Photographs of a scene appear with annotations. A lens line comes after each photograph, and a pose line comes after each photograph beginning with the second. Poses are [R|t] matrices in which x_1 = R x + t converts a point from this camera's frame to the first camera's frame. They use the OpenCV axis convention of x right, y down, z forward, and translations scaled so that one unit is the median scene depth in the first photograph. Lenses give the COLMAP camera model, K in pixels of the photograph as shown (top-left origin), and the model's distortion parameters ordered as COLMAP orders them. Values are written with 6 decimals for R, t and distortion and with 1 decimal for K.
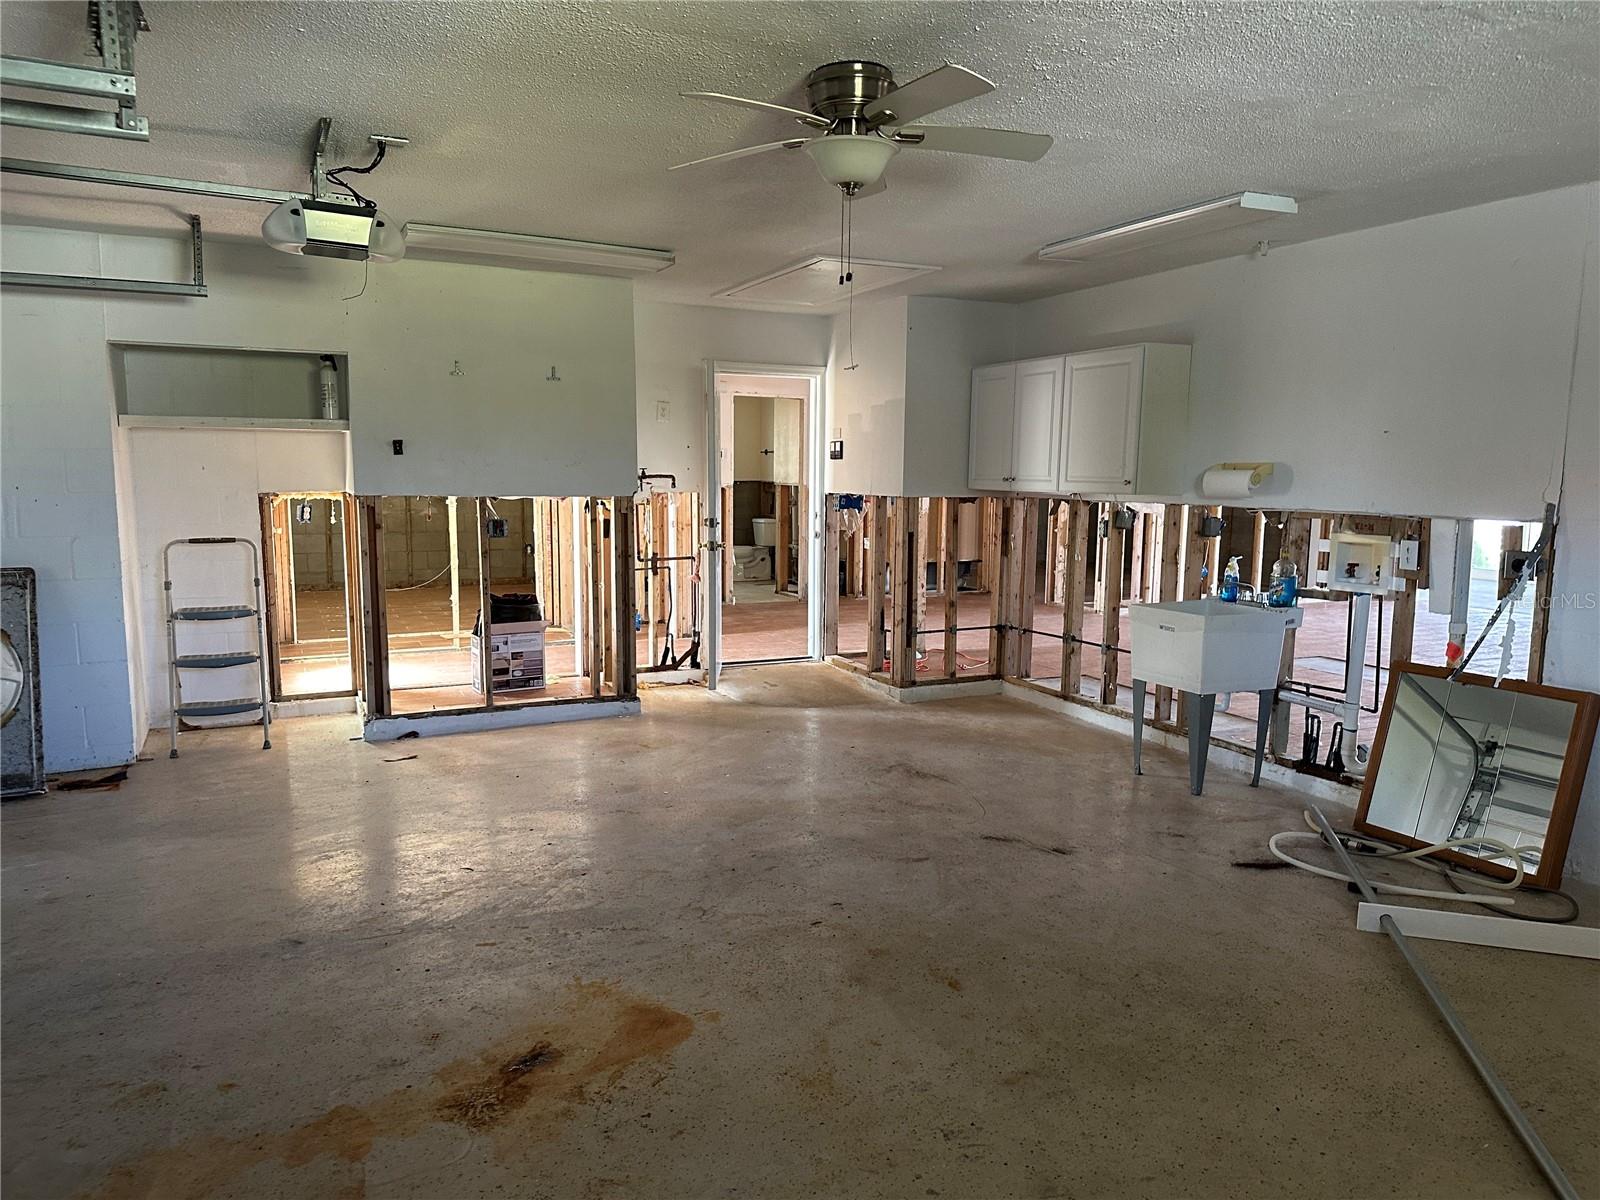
lens RADIAL K [[1113.0, 0, 800.2], [0, 1113.0, 609.1], [0, 0, 1]] dist [0.091170, -0.121952]
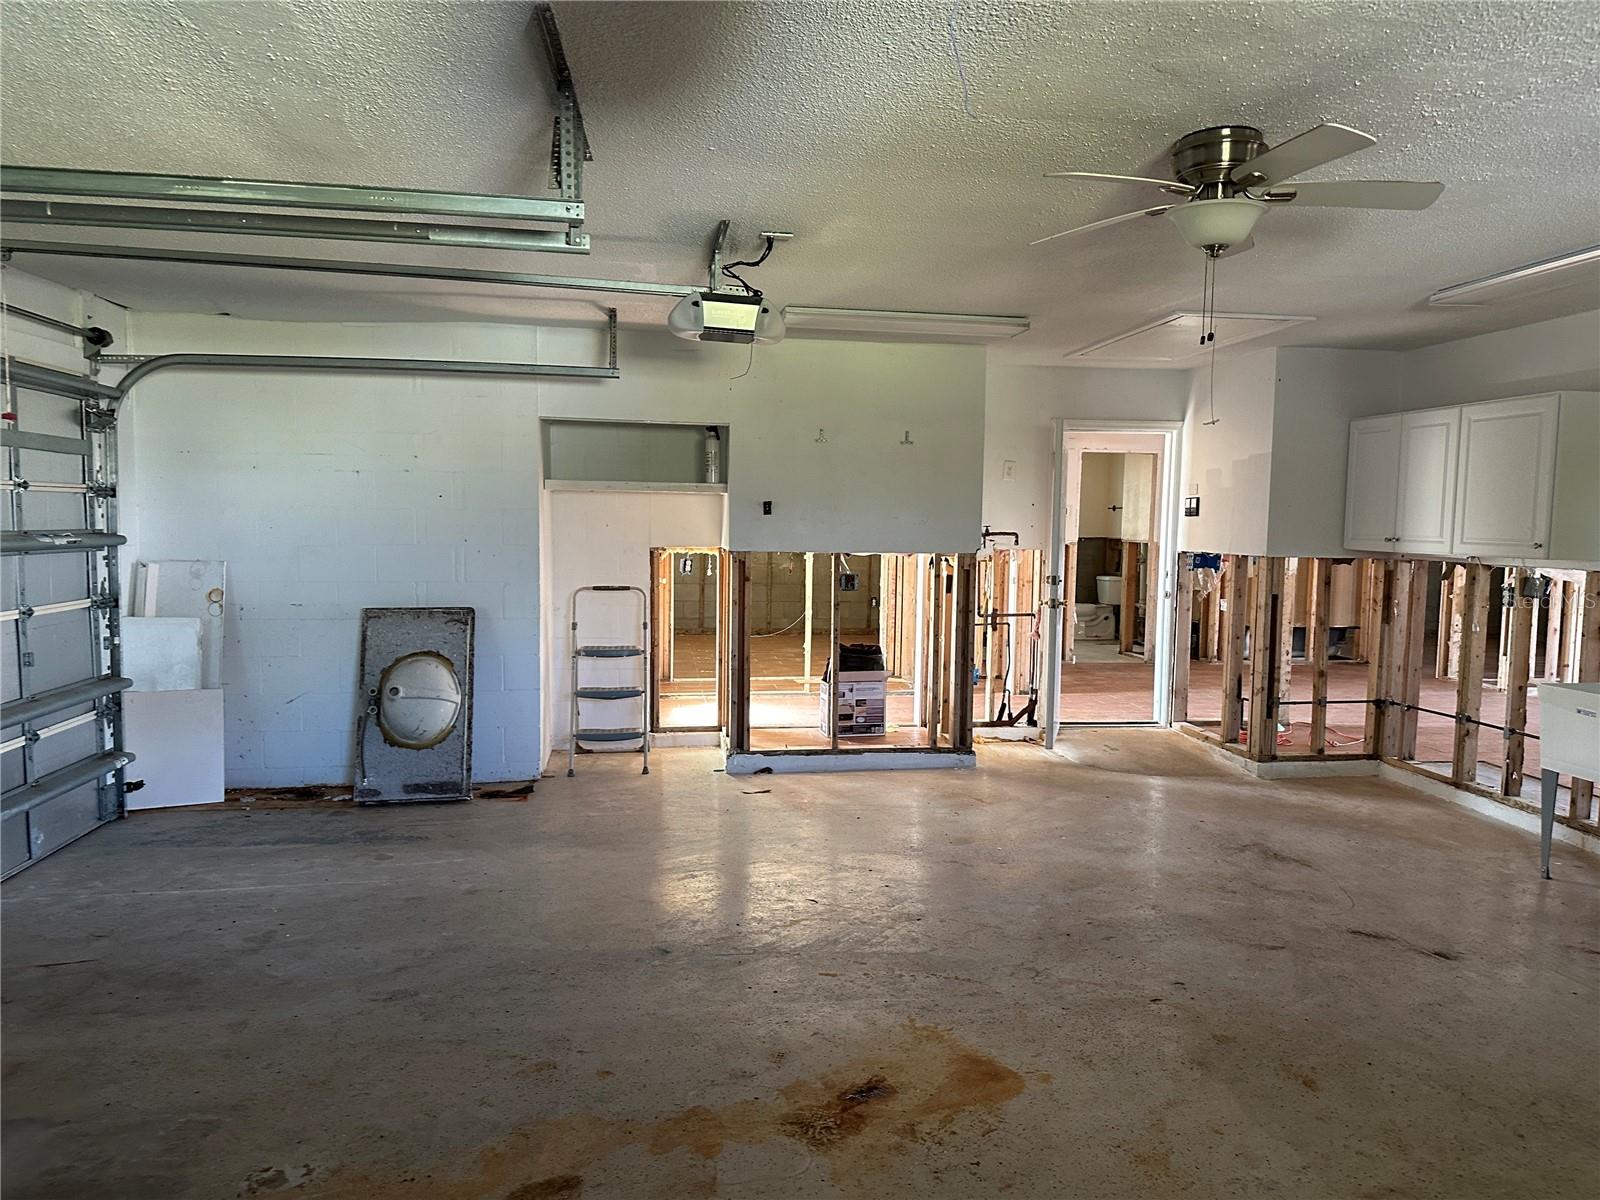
lens RADIAL K [[1113.0, 0, 811.1], [0, 1113.0, 609.8], [0, 0, 1]] dist [0.091170, -0.121952]
pose [[0.957288, 0.029546, -0.287623, -0.000191], [-0.043391, 0.998180, -0.041879, 0.000021], [0.285862, 0.052571, 0.956828, -0.025267]]
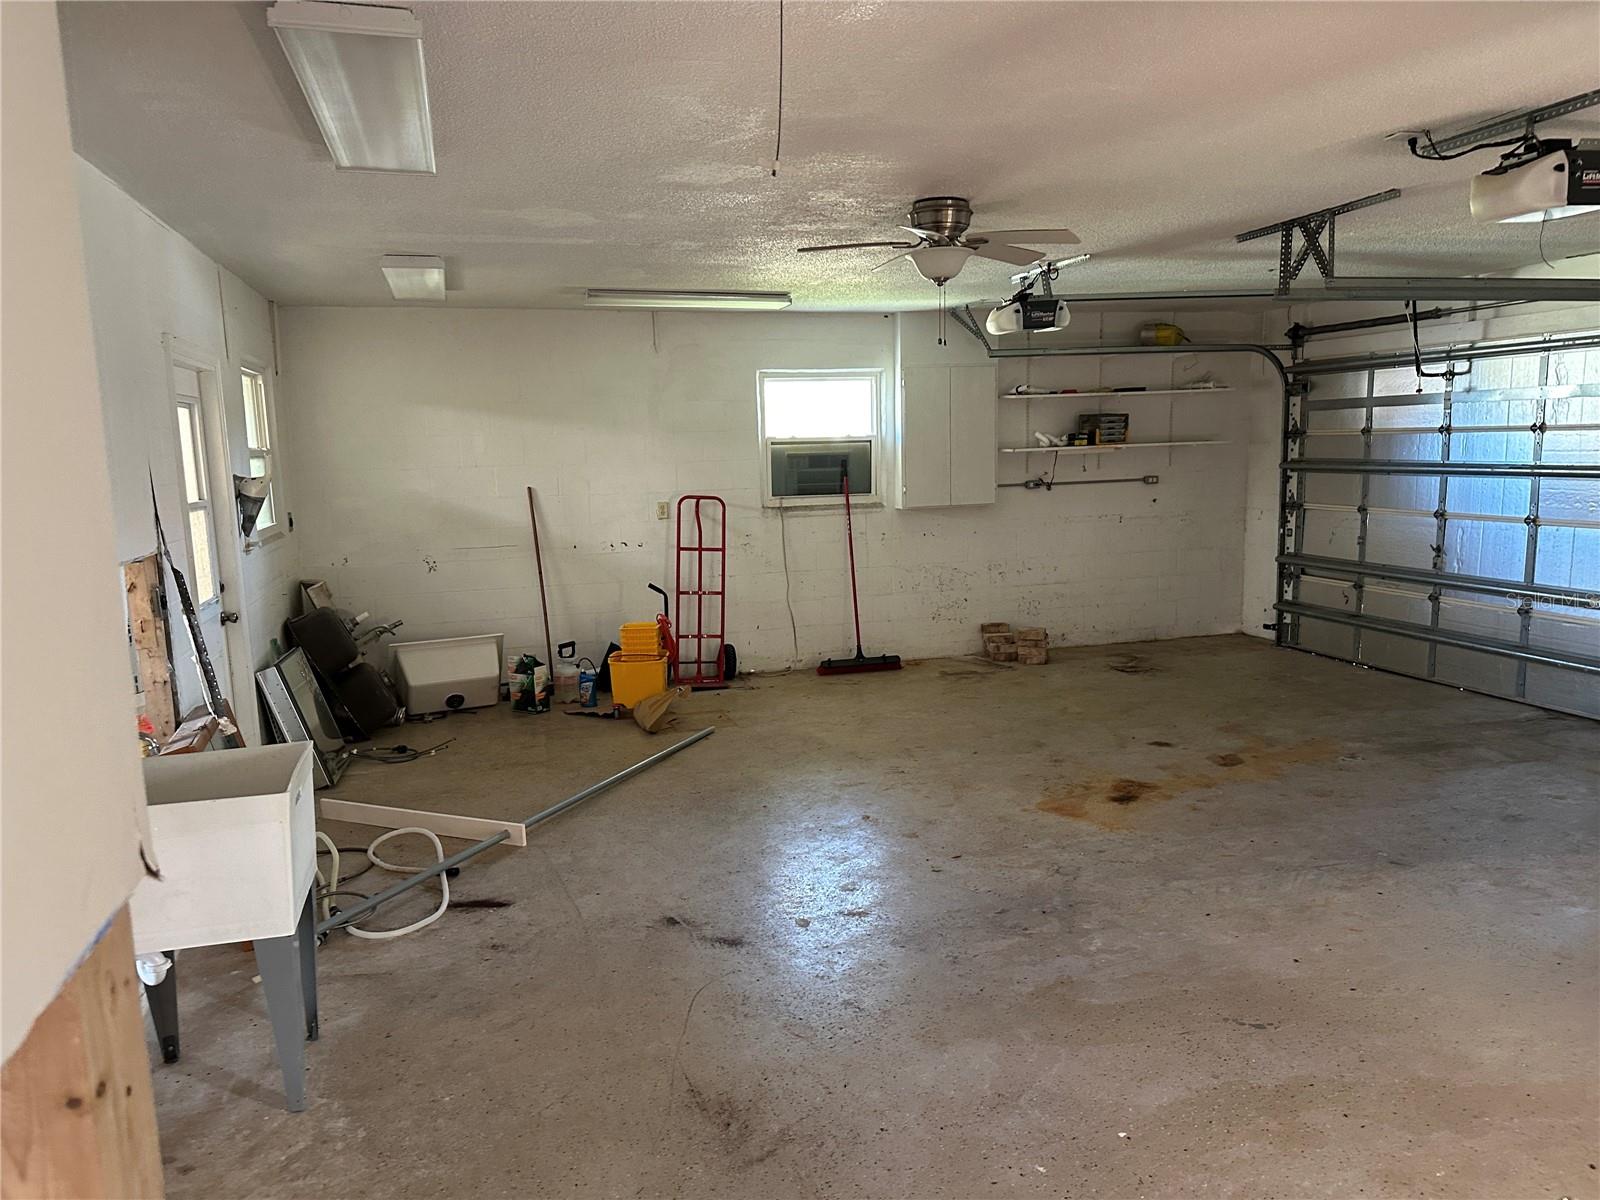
lens RADIAL K [[1113.0, 0, 794.4], [0, 1113.0, 601.7], [0, 0, 1]] dist [0.091170, -0.121952]
pose [[-0.987755, -0.006414, 0.155879, 0.001111], [0.036085, 0.962668, 0.268269, -0.262830], [-0.151780, 0.270609, -0.950649, 1.788477]]
